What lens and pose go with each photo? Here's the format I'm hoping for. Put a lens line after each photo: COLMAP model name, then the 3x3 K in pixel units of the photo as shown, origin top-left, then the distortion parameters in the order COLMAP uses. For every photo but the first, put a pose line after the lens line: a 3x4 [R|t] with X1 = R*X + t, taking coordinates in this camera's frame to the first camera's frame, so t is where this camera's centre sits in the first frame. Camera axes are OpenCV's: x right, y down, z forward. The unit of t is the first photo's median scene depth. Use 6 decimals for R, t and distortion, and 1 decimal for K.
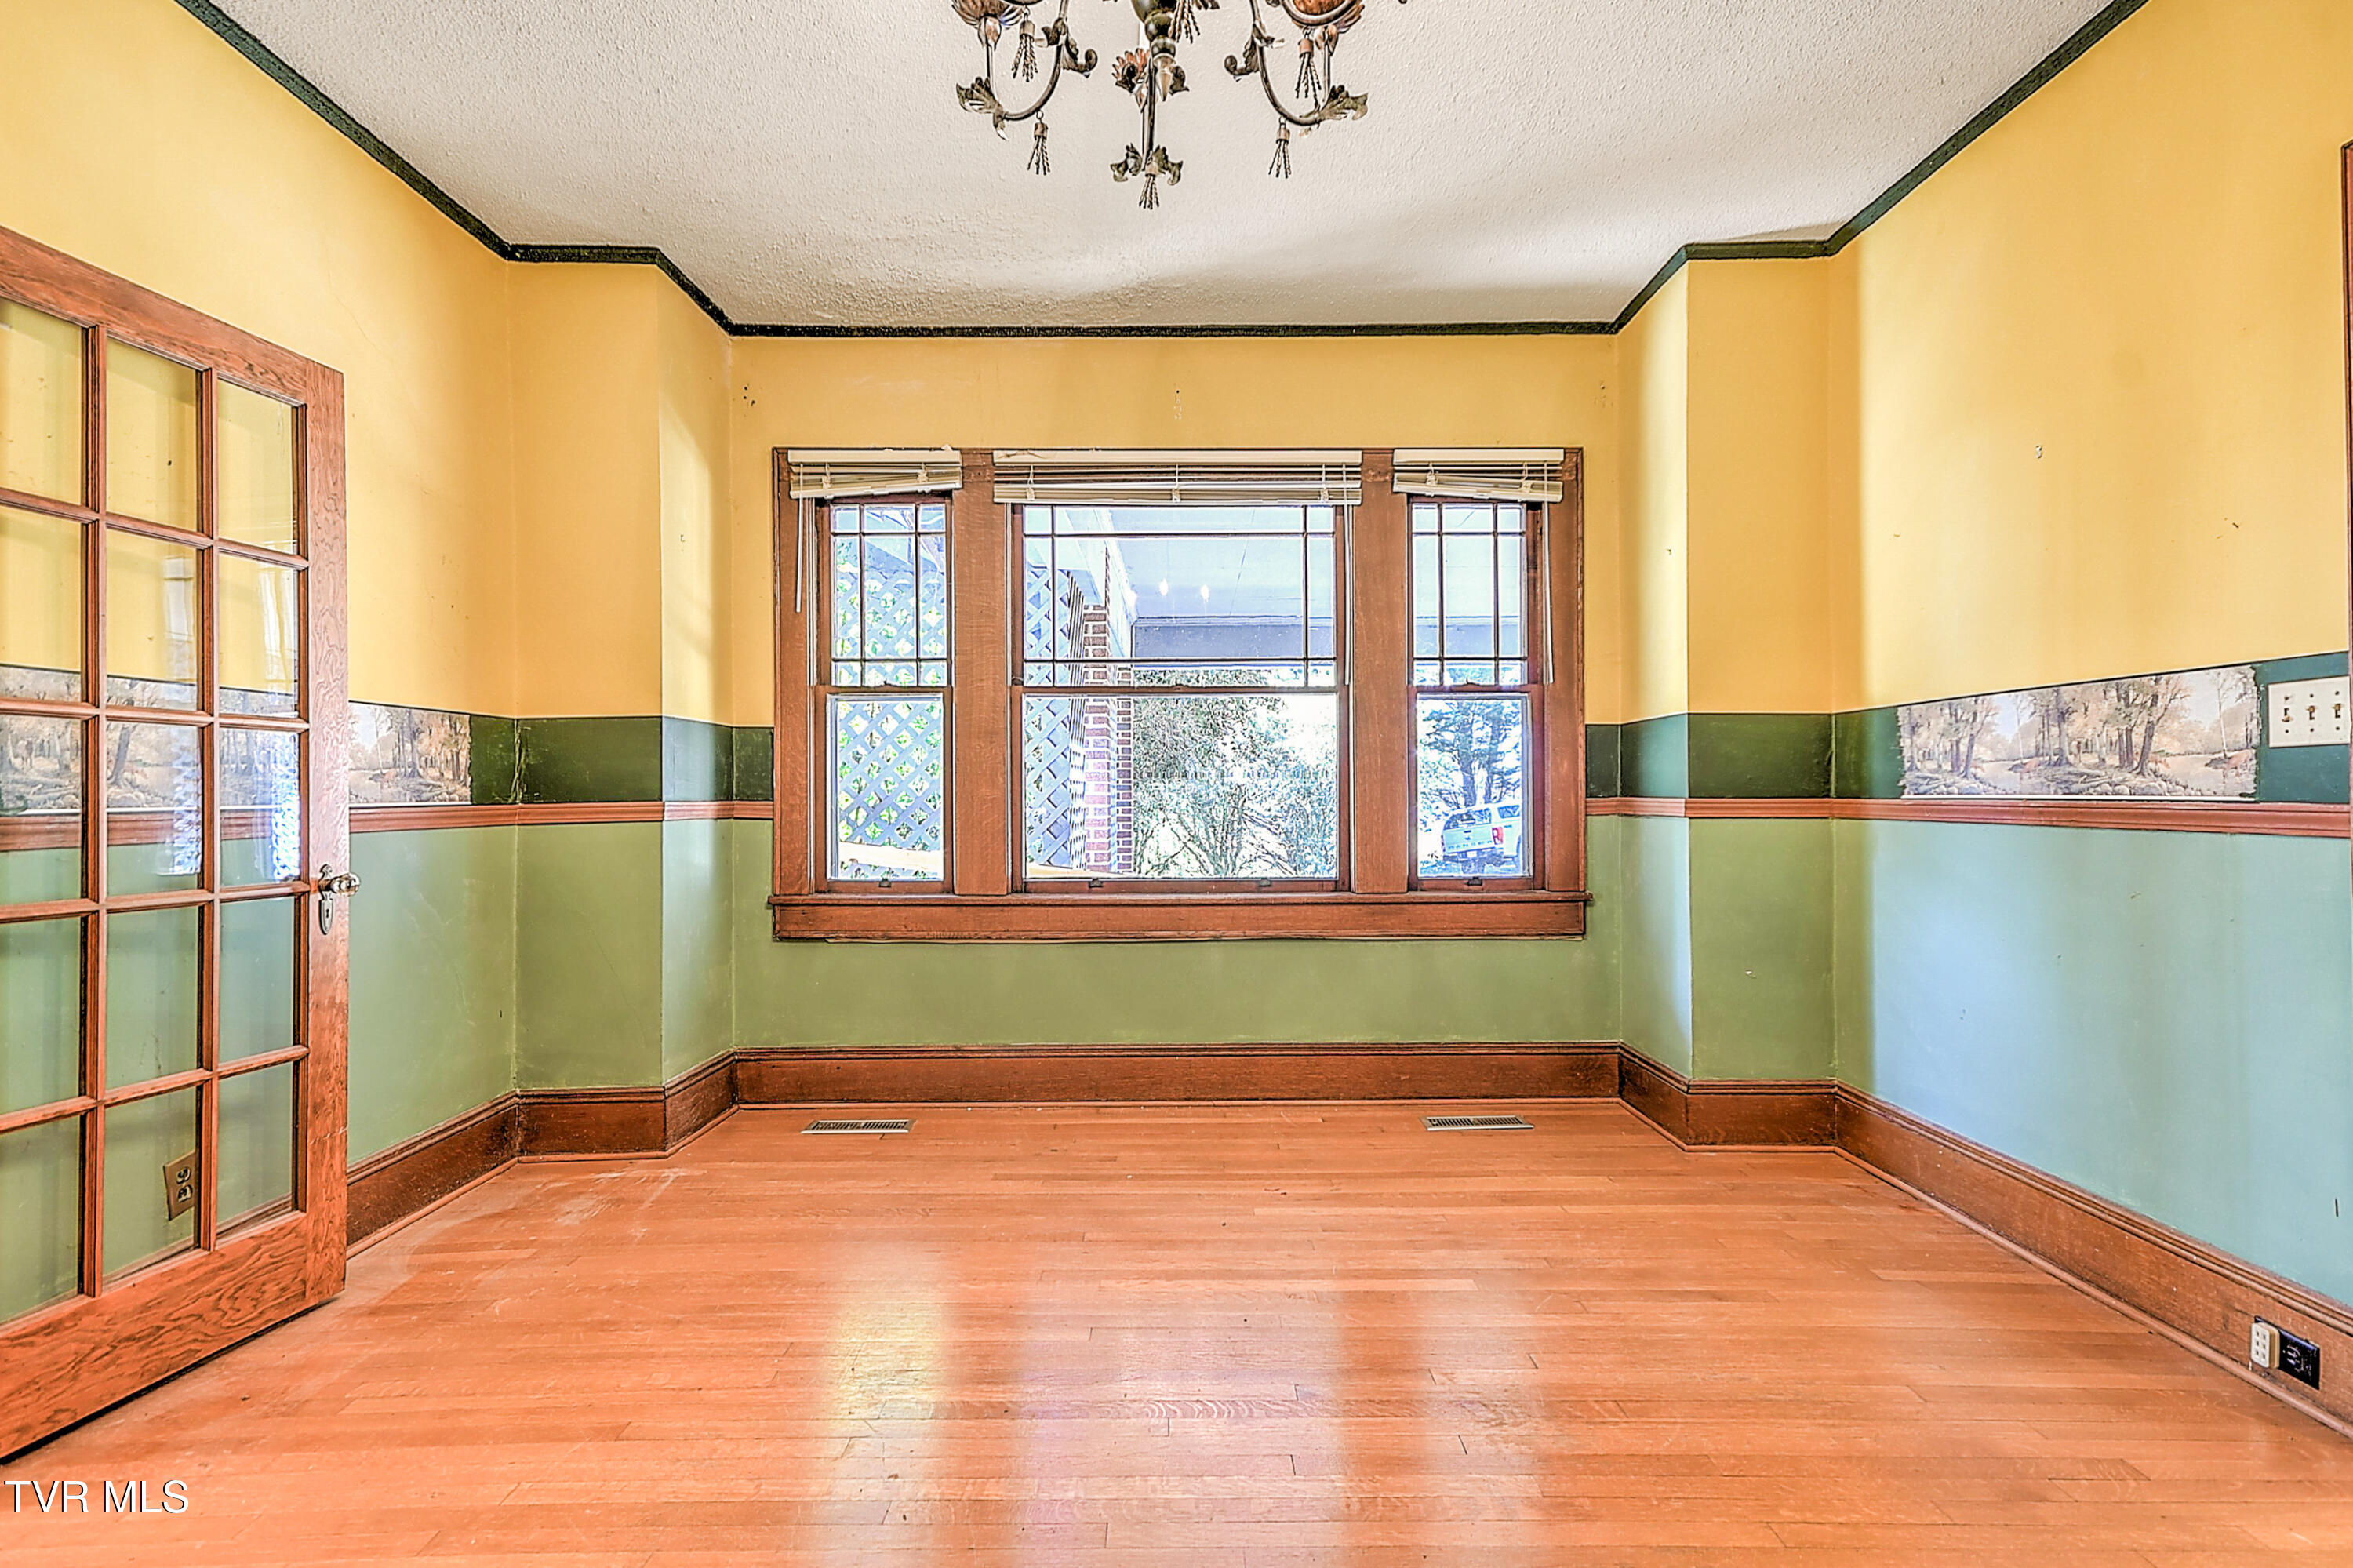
lens RADIAL K [[1125.7, 0, 1164.2], [0, 1125.7, 789.0], [0, 0, 1]] dist [0.020217, -0.002029]
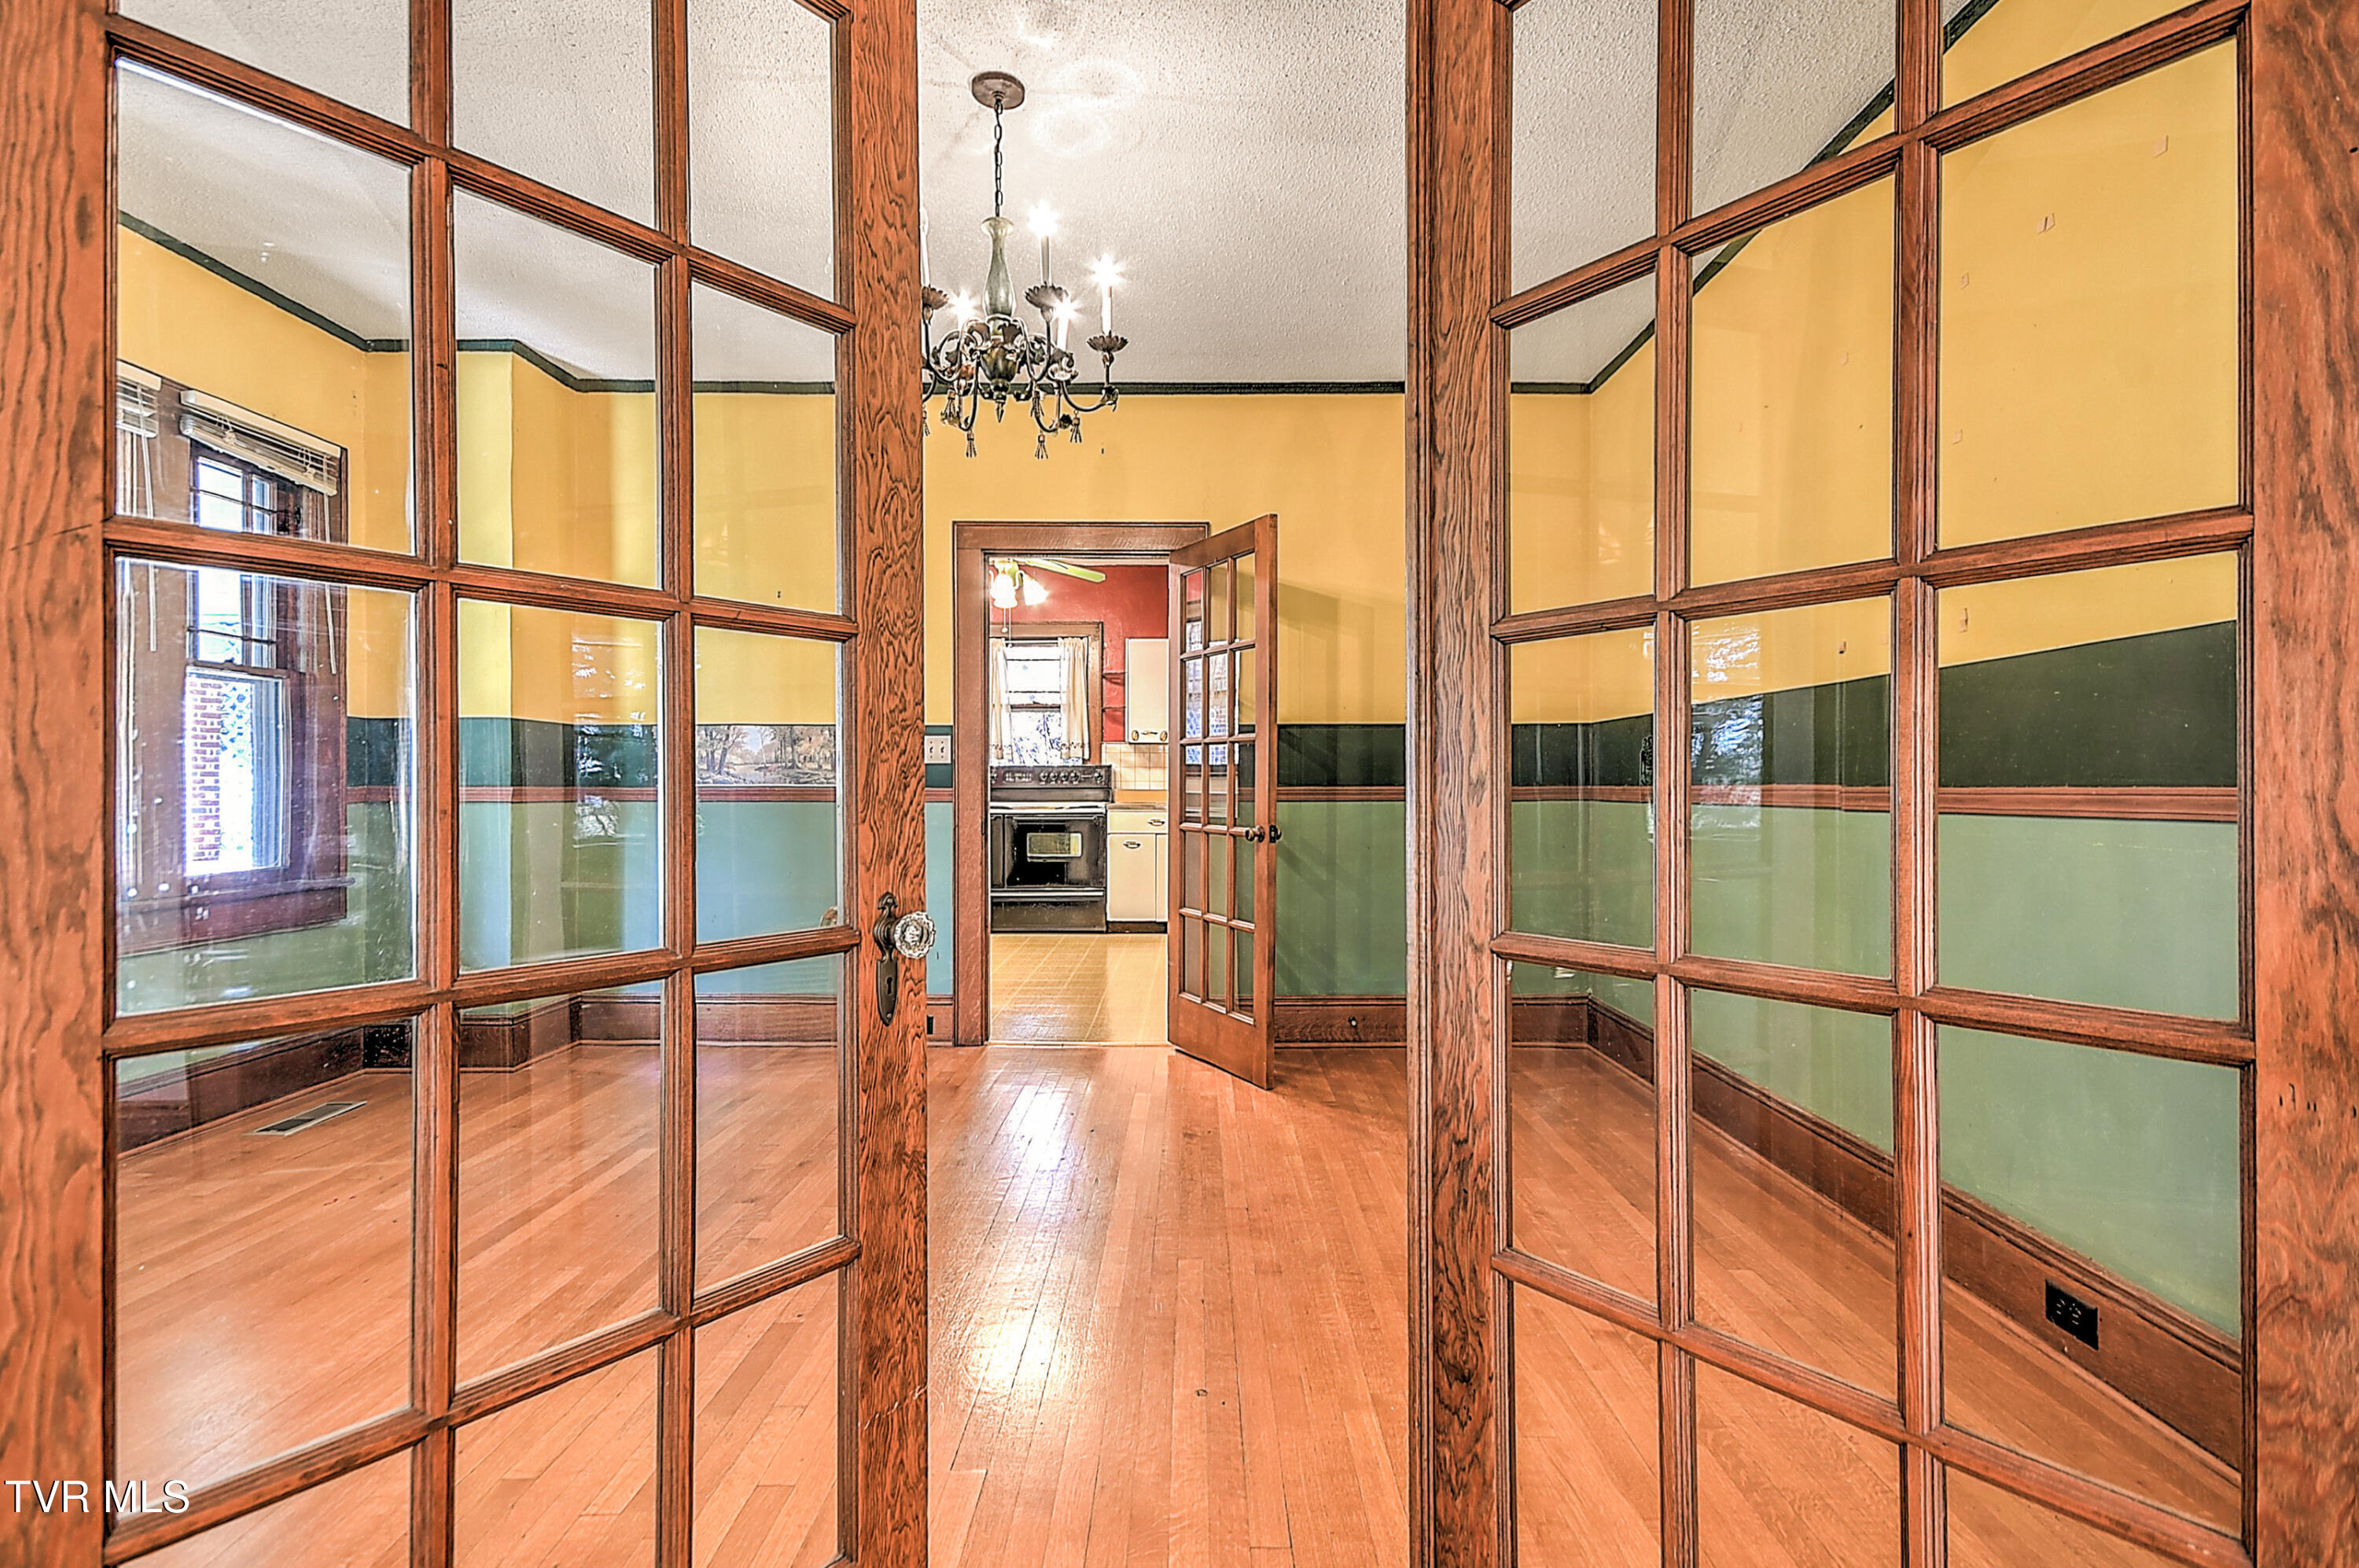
lens RADIAL K [[1128.5, 0, 1165.7], [0, 1128.5, 770.4], [0, 0, 1]] dist [0.020217, -0.002029]
pose [[0.032447, 0.015234, 0.999357, -0.670475], [-0.007331, 0.999861, -0.015004, 0.003543], [-0.999447, -0.006840, 0.032554, 0.218189]]
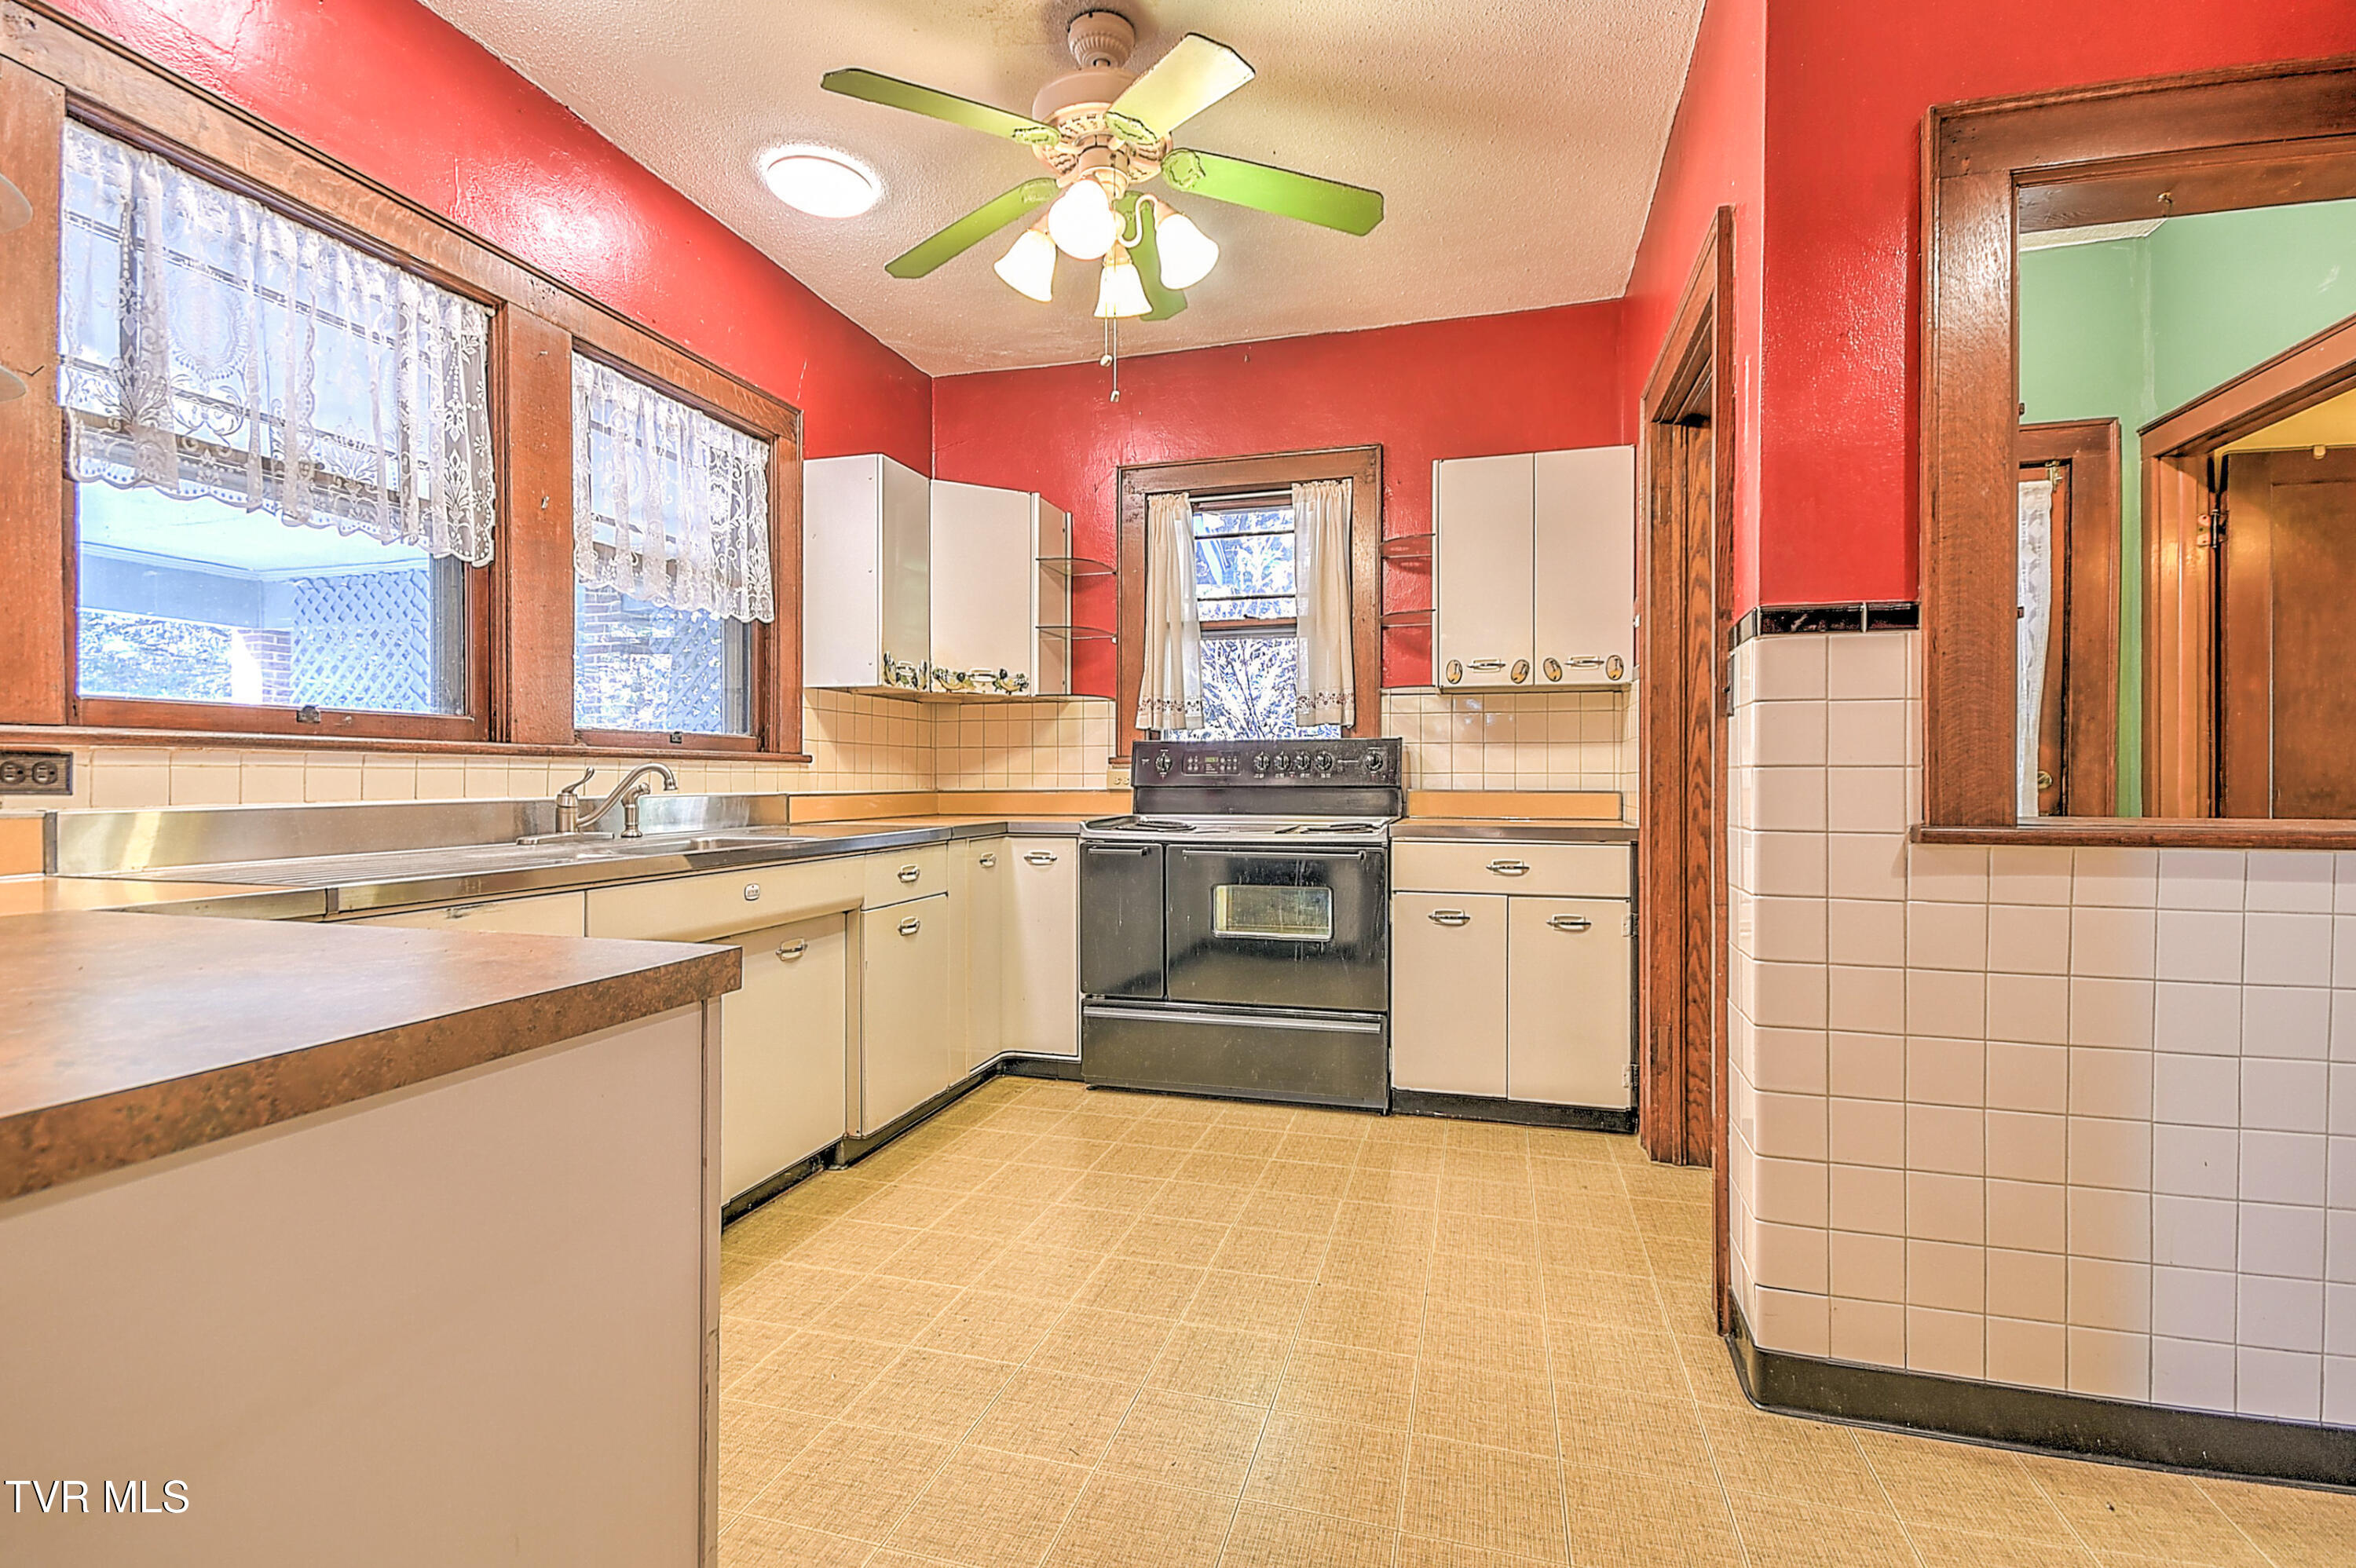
lens RADIAL K [[1057.9, 0, 1193.3], [0, 1057.9, 785.6], [0, 0, 1]] dist [0.013823, -0.006019]
pose [[0.265917, -0.004806, 0.963984, 0.505037], [-0.005341, 0.999965, 0.006459, -0.000335], [-0.963981, -0.006866, 0.265882, 0.318442]]
